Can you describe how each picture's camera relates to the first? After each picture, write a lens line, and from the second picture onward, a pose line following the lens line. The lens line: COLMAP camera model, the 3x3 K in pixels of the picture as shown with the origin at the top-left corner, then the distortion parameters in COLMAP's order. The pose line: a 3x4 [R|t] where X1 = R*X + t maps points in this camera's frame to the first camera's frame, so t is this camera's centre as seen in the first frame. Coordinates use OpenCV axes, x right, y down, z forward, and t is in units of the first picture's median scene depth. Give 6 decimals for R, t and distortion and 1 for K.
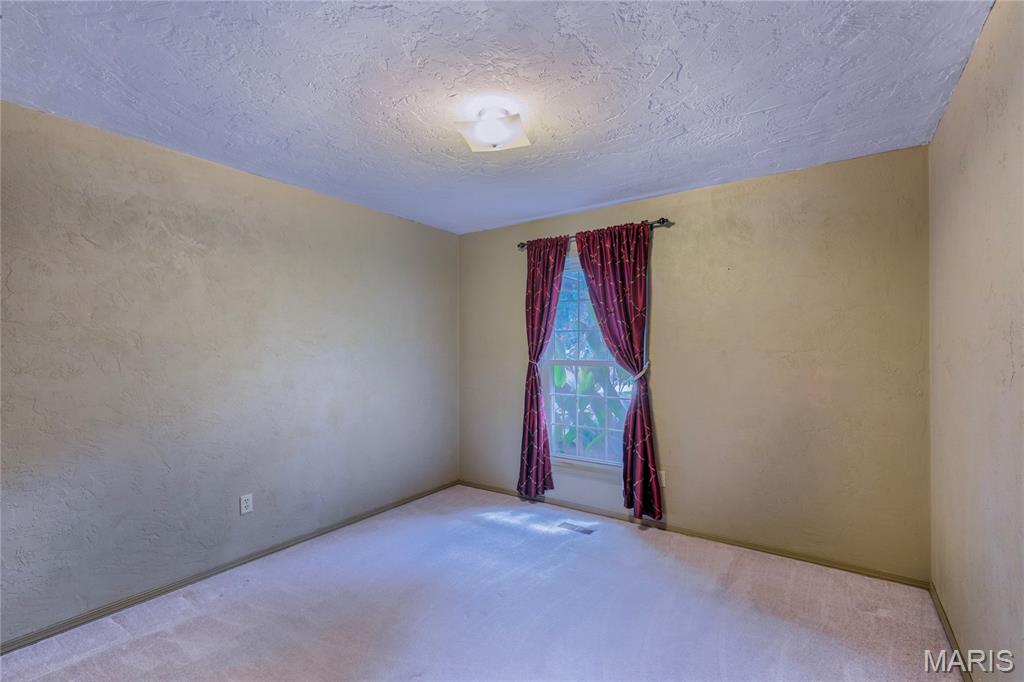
lens RADIAL K [[461.8, 0, 513.2], [0, 461.8, 343.6], [0, 0, 1]] dist [0.003860, 0.000447]
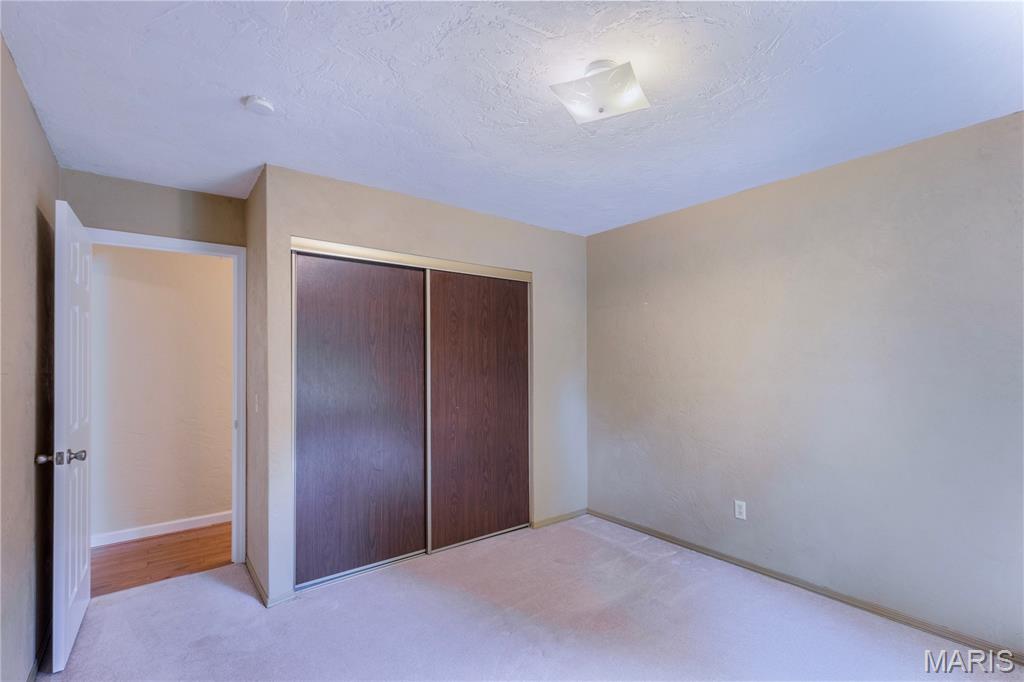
lens RADIAL K [[461.8, 0, 508.8], [0, 461.8, 345.4], [0, 0, 1]] dist [0.003860, 0.000447]
pose [[-0.291068, -0.022228, -0.956444, 0.577189], [0.009833, 0.999608, -0.026224, -0.001700], [0.956652, -0.017037, -0.290736, 0.806388]]
